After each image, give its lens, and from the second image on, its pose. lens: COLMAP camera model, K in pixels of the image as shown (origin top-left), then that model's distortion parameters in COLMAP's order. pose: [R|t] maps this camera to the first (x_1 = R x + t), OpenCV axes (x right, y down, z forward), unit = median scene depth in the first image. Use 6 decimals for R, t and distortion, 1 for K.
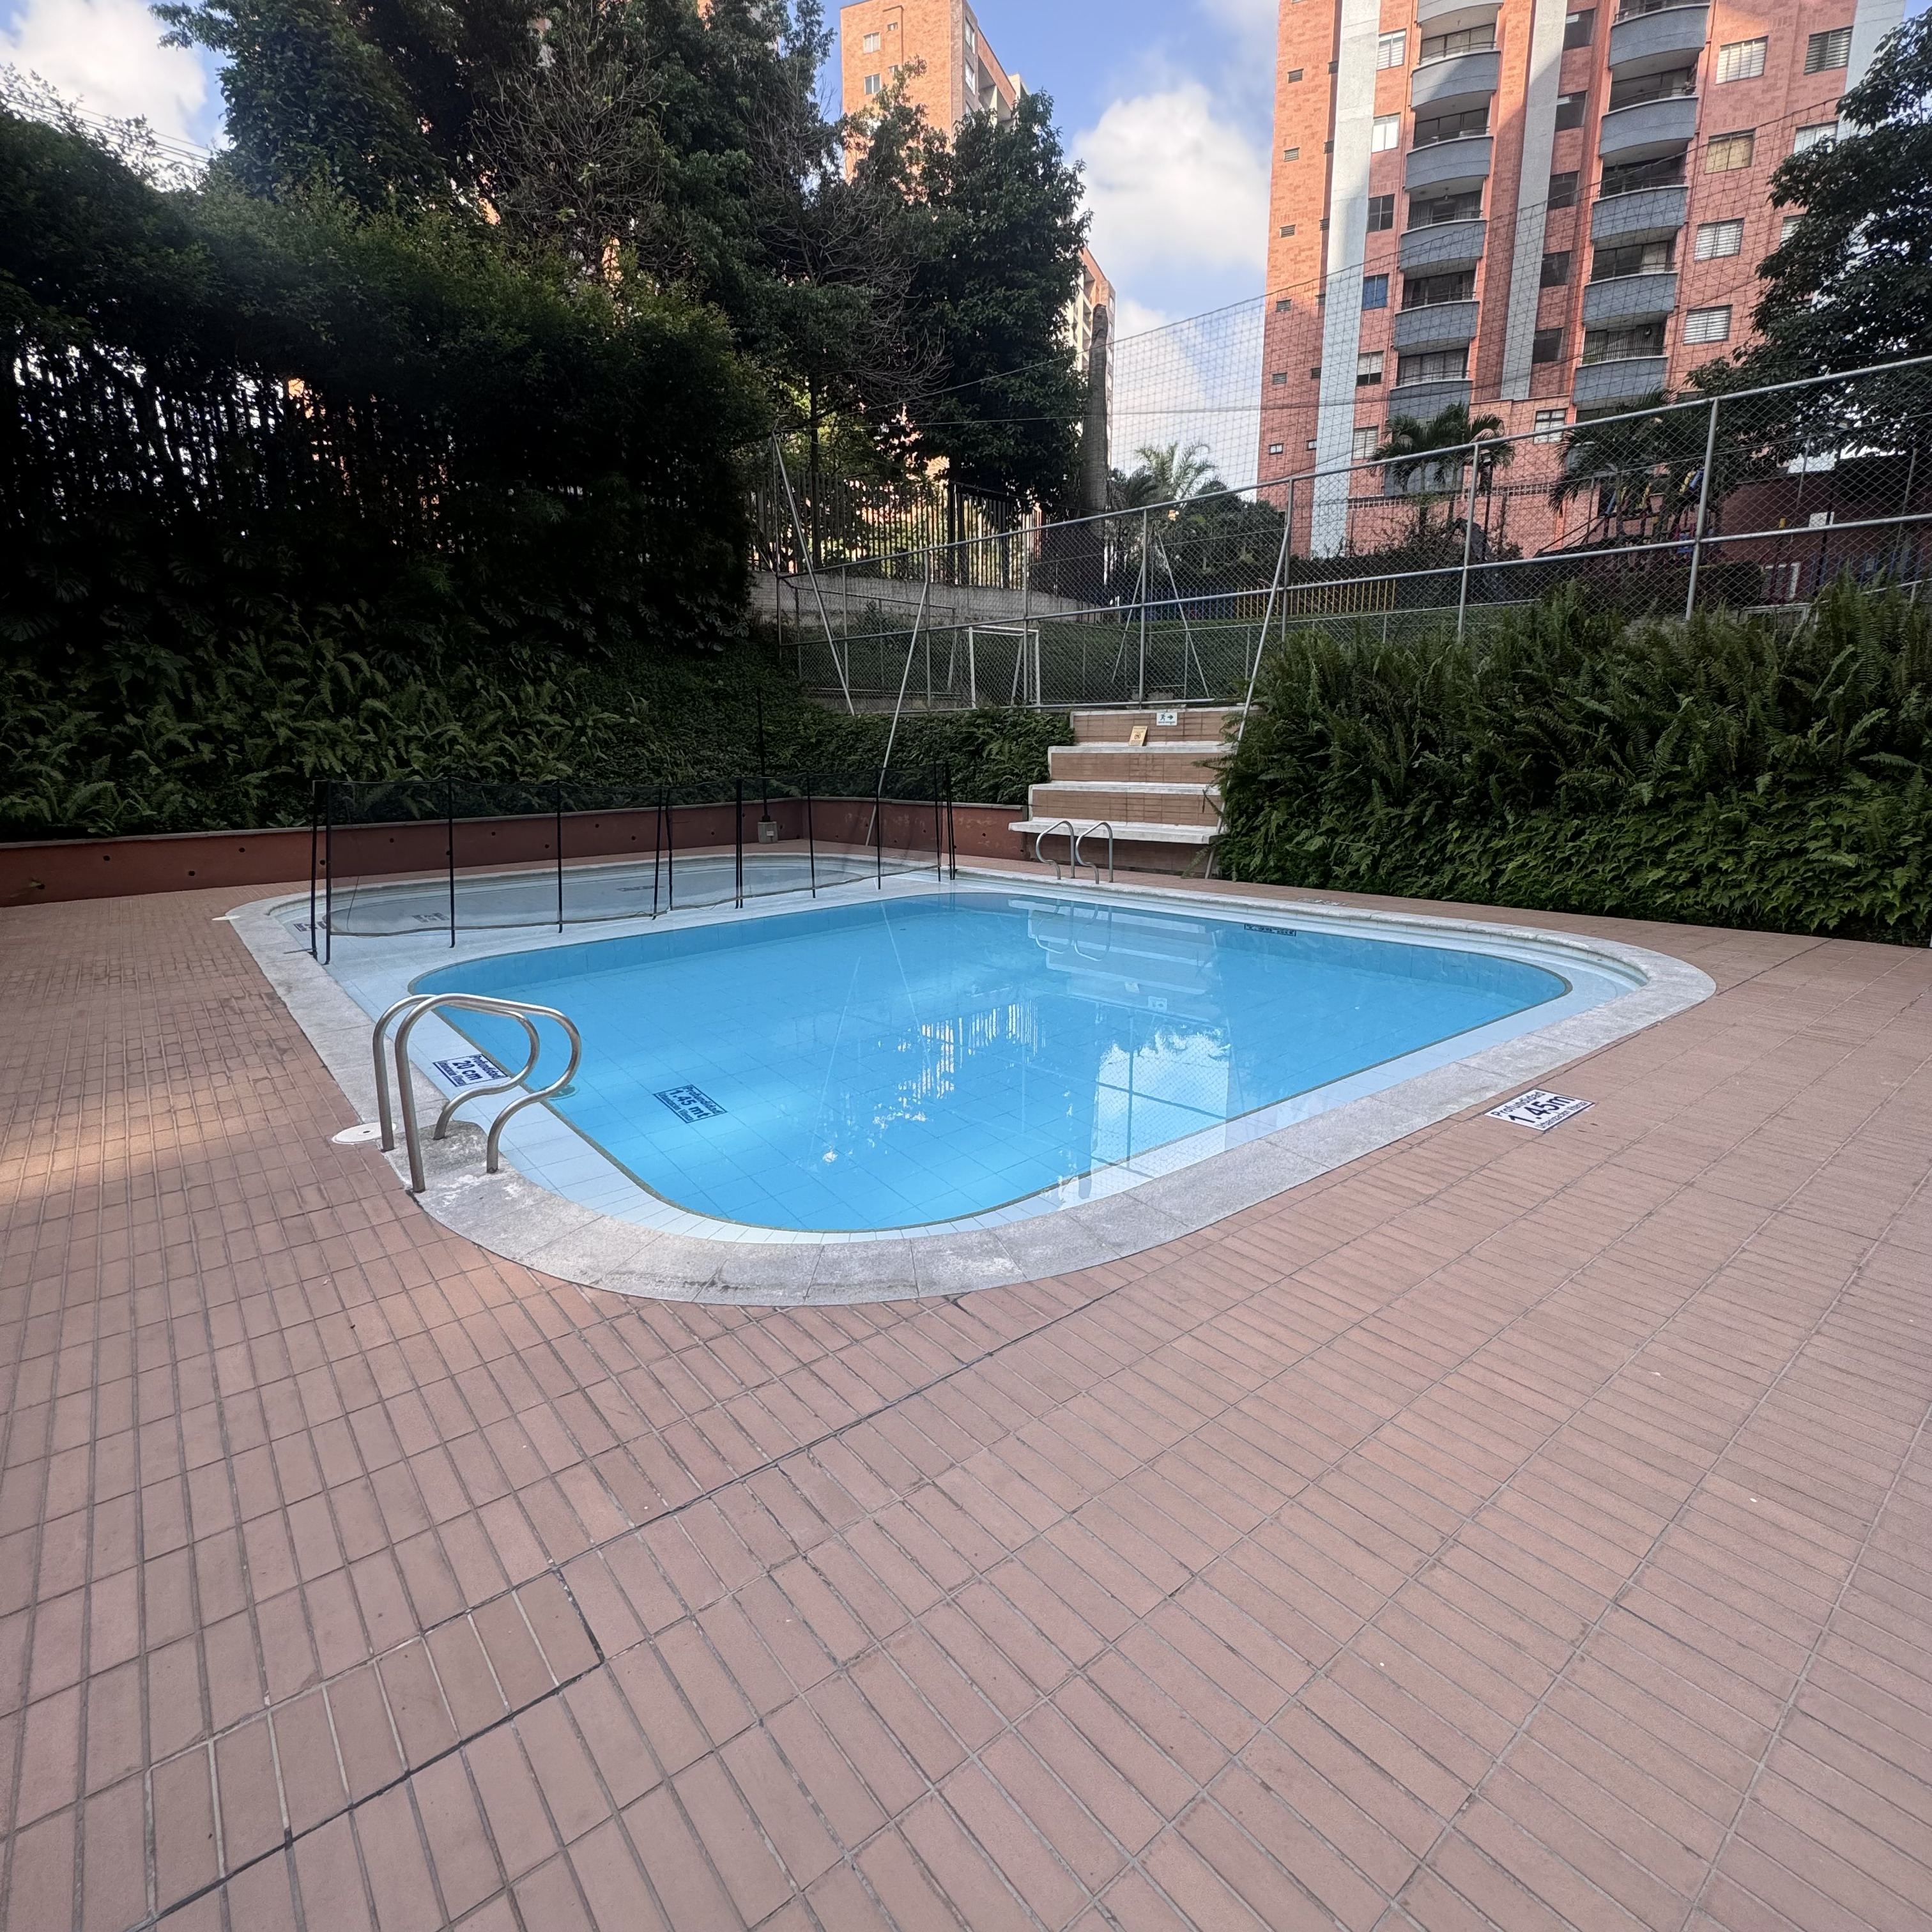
lens RADIAL K [[999.2, 0, 966.0], [0, 999.2, 966.0], [0, 0, 1]] dist [-0.004457, -0.001146]
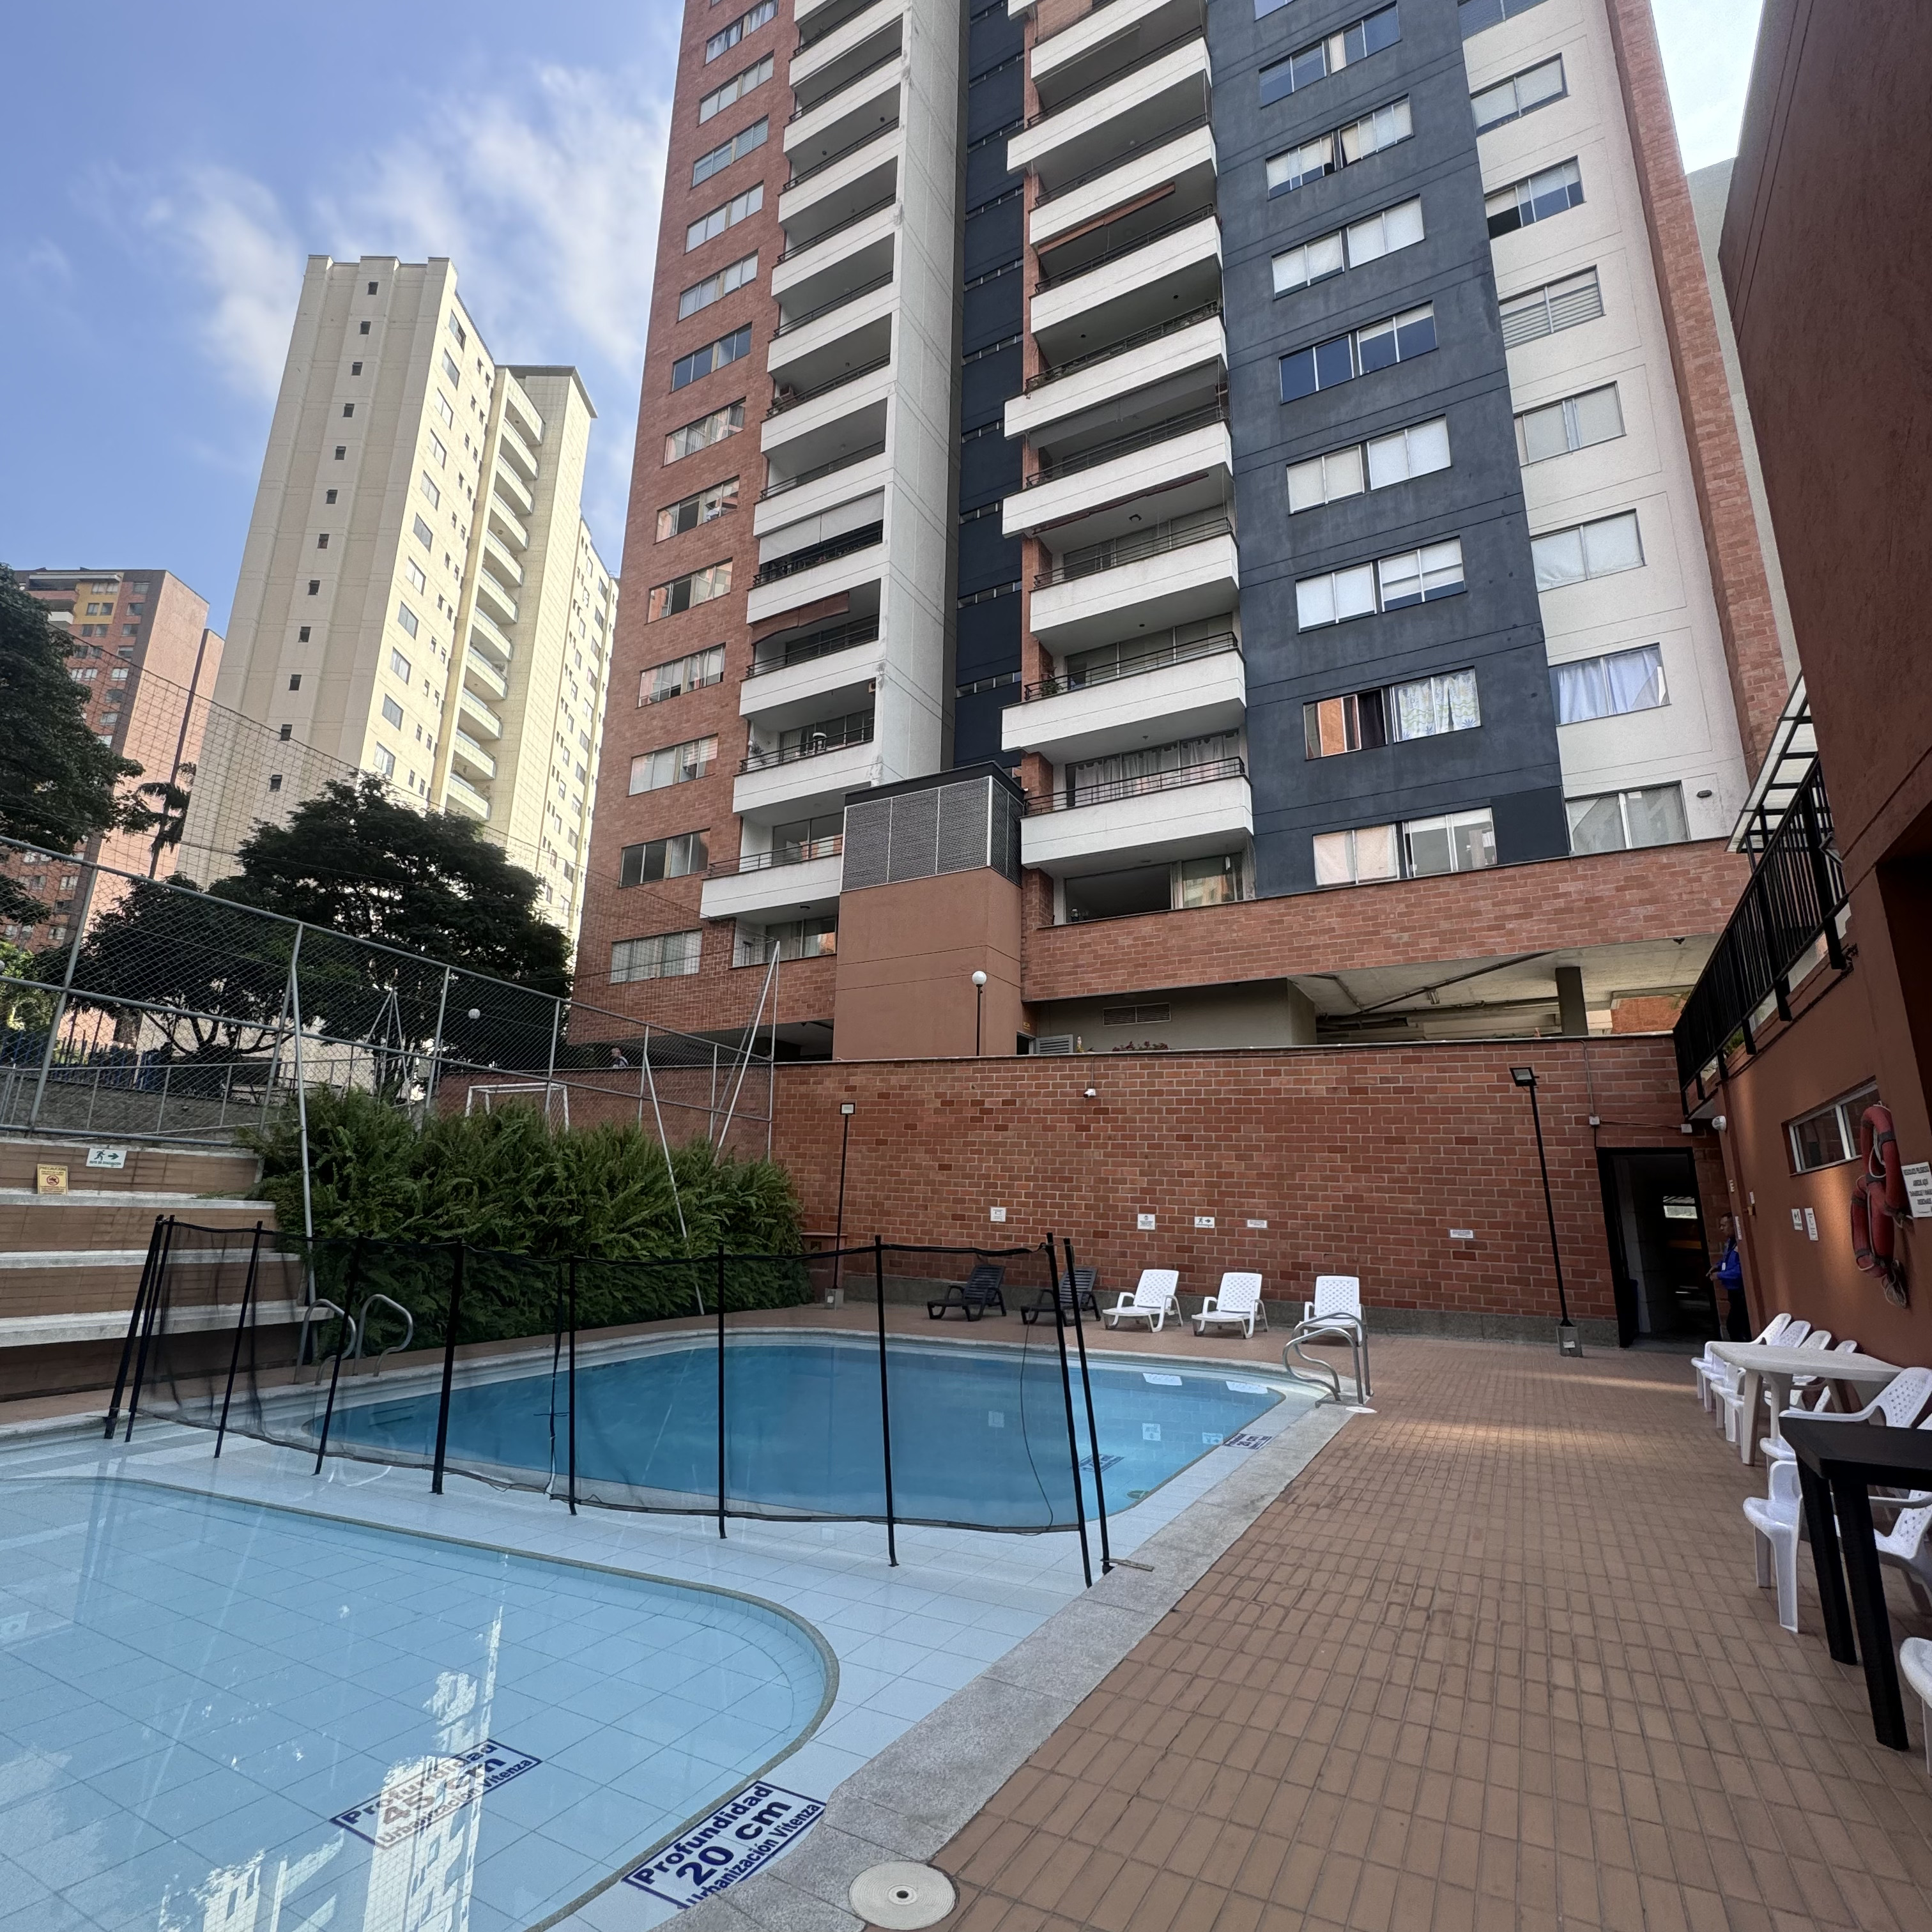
lens RADIAL K [[1023.2, 0, 967.5], [0, 1023.2, 963.7], [0, 0, 1]] dist [-0.003399, 0.001271]
pose [[-0.380269, 0.226255, 0.896775, -1.100985], [0.188283, 0.968249, -0.164448, -0.234248], [-0.905508, 0.106313, -0.410795, 1.158103]]
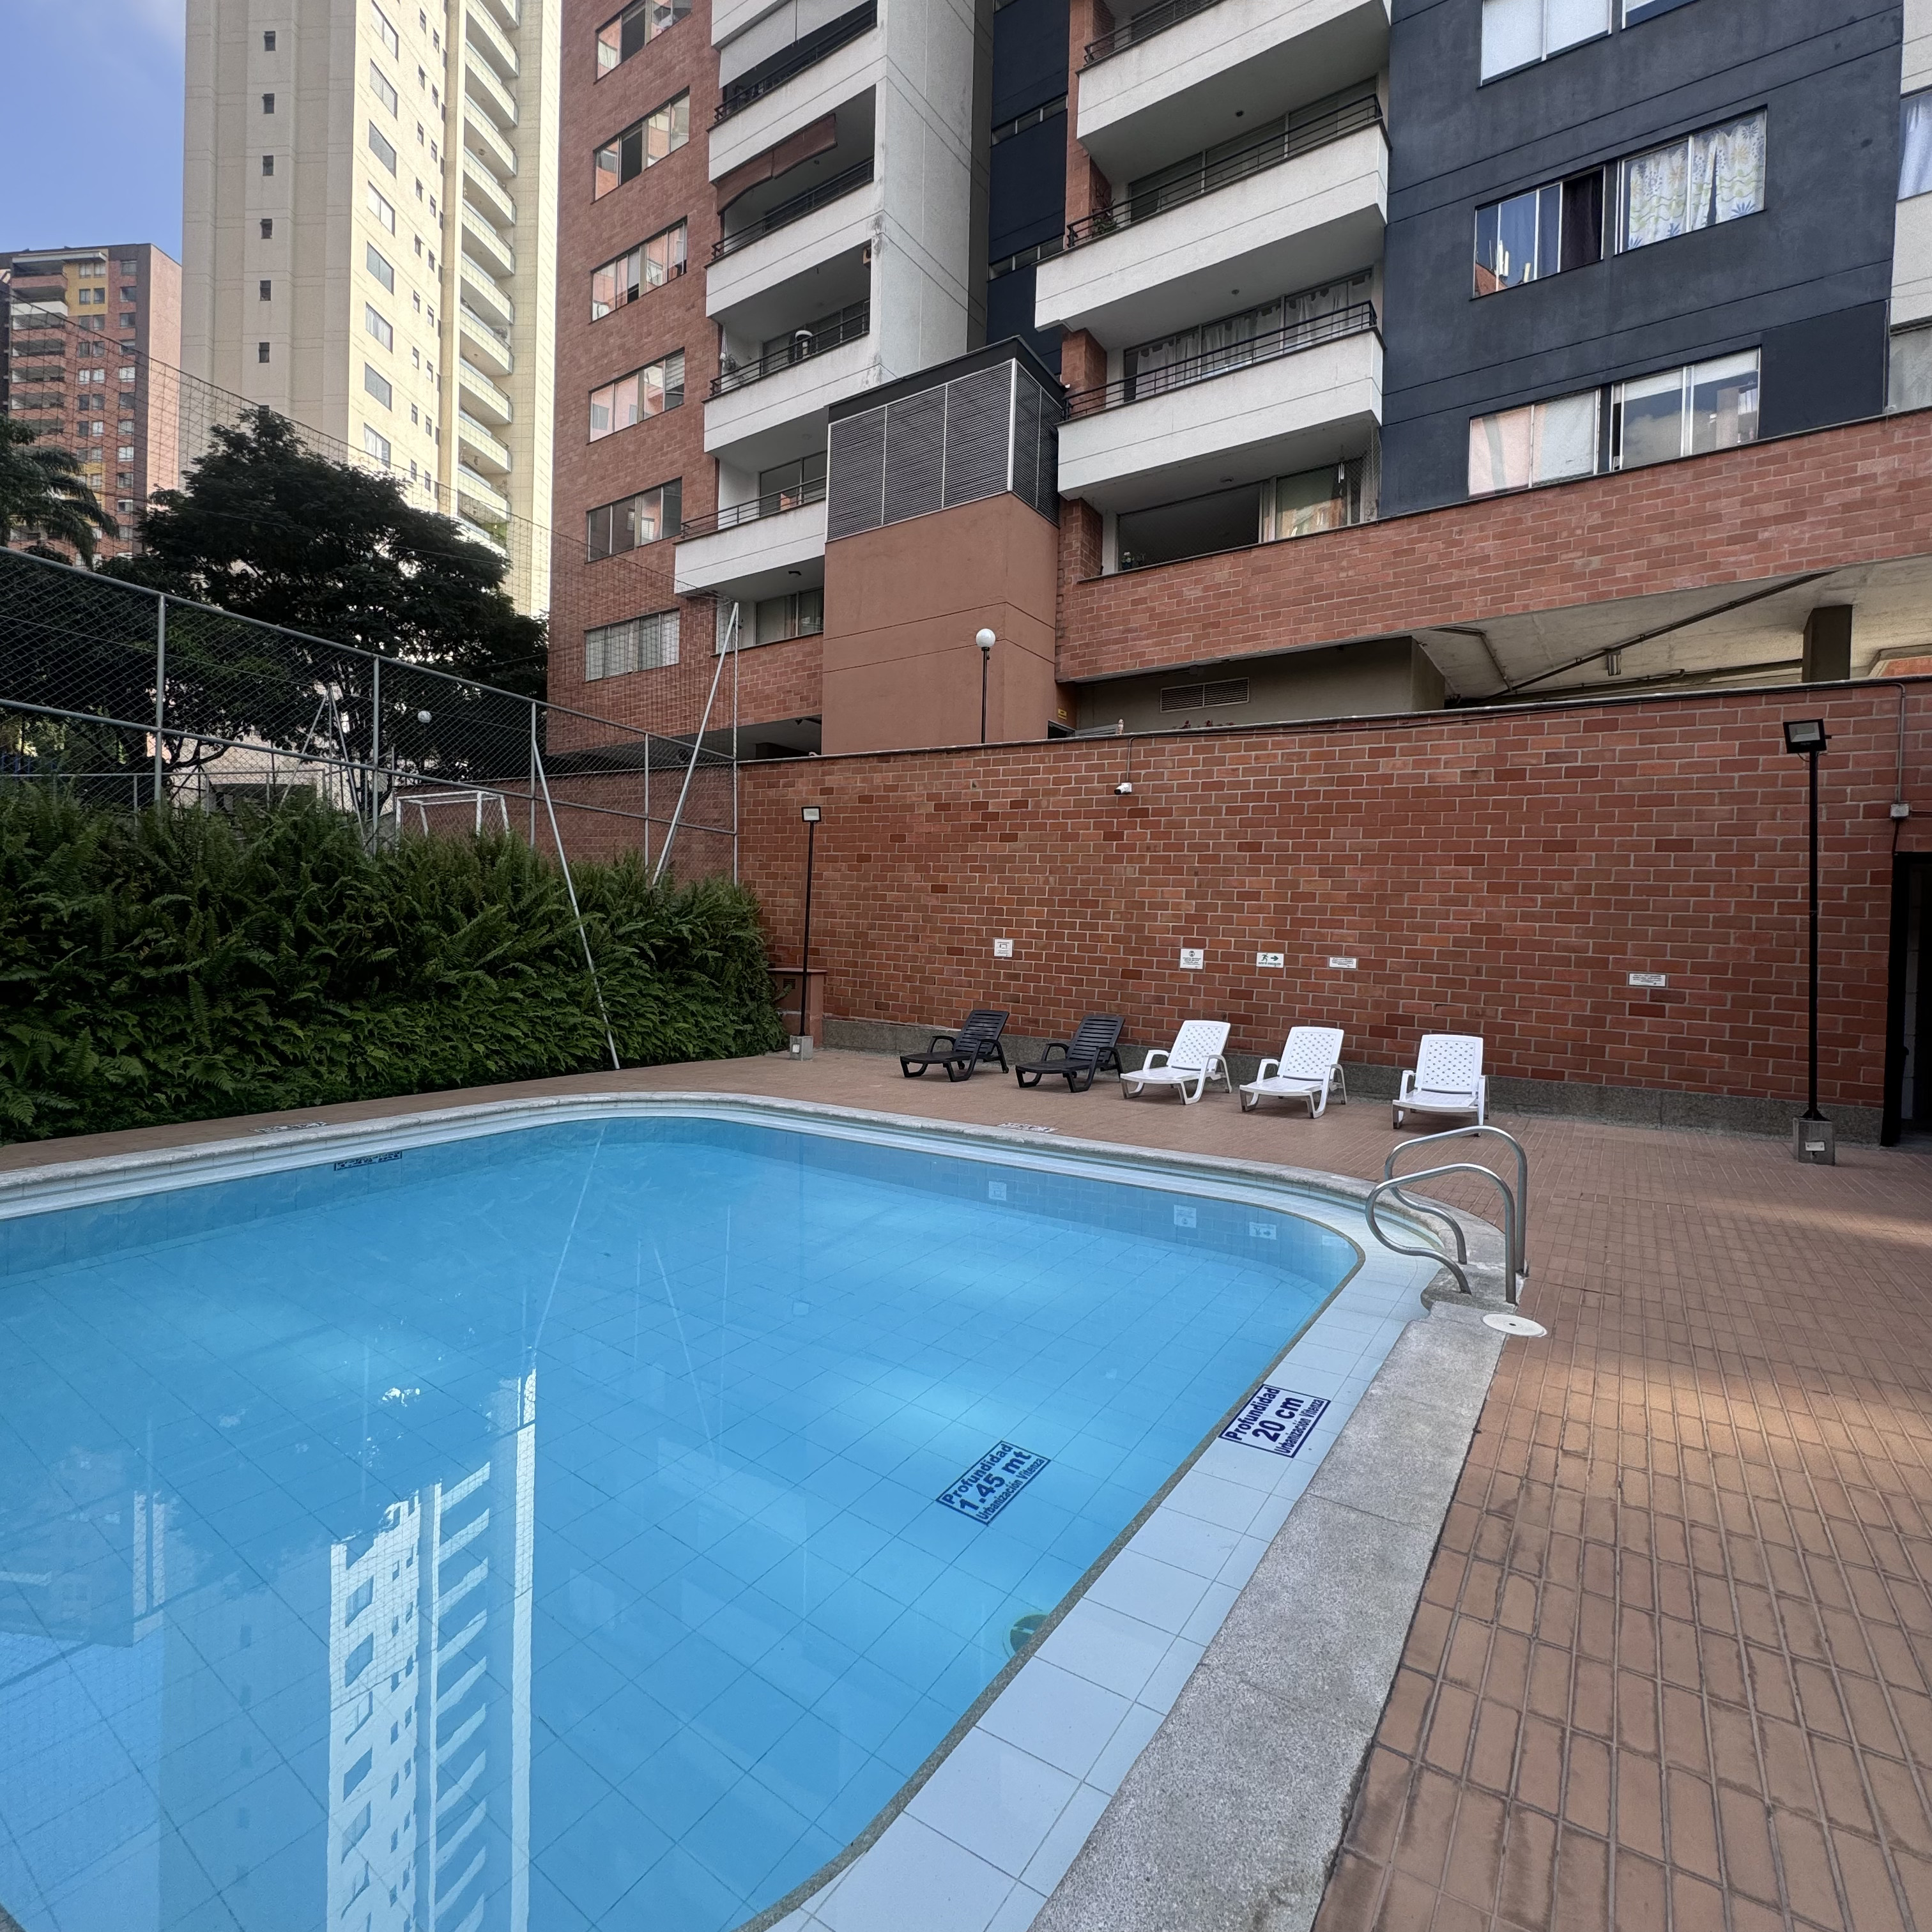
lens RADIAL K [[1023.2, 0, 967.5], [0, 1023.2, 963.7], [0, 0, 1]] dist [-0.003399, 0.001271]
pose [[-0.297514, -0.012475, 0.954636, -0.669992], [0.189130, 0.979328, 0.071740, -0.172451], [-0.935796, 0.201894, -0.289005, 0.823502]]
